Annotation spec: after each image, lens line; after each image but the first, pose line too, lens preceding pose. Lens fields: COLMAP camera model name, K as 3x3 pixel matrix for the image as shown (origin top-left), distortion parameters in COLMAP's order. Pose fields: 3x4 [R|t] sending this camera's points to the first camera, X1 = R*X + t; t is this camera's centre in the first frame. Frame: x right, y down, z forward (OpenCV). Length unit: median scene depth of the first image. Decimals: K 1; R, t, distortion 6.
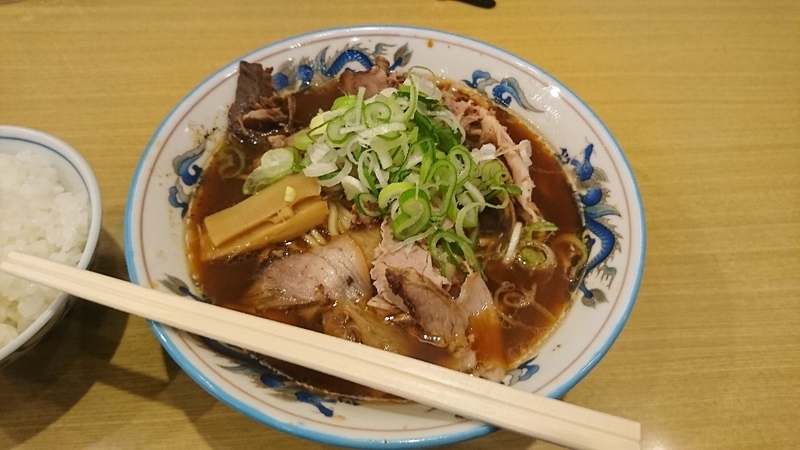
lens RADIAL K [[530.2, 0, 400.0], [0, 530.2, 225.0], [0, 0, 1]] dist [0.195827, -0.243948]
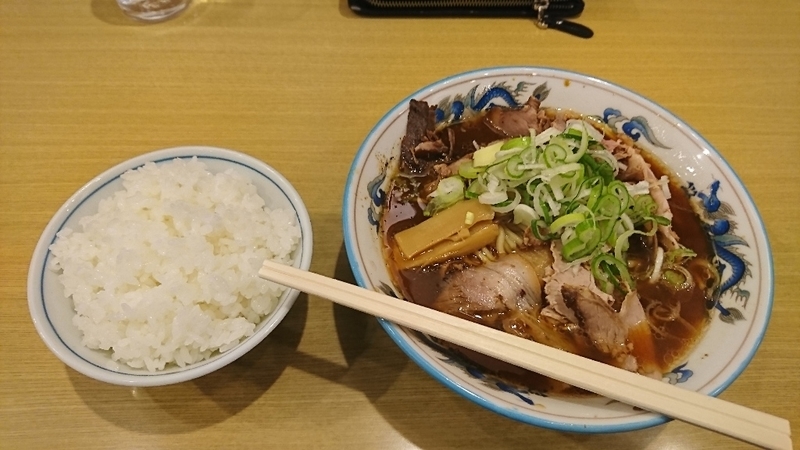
lens RADIAL K [[547.8, 0, 400.0], [0, 547.8, 225.0], [0, 0, 1]] dist [0.207797, -0.280447]
pose [[0.999348, 0.035579, 0.006059, -0.356885], [-0.035686, 0.999191, 0.018543, -0.057638], [-0.005395, -0.018747, 0.999810, -0.227251]]
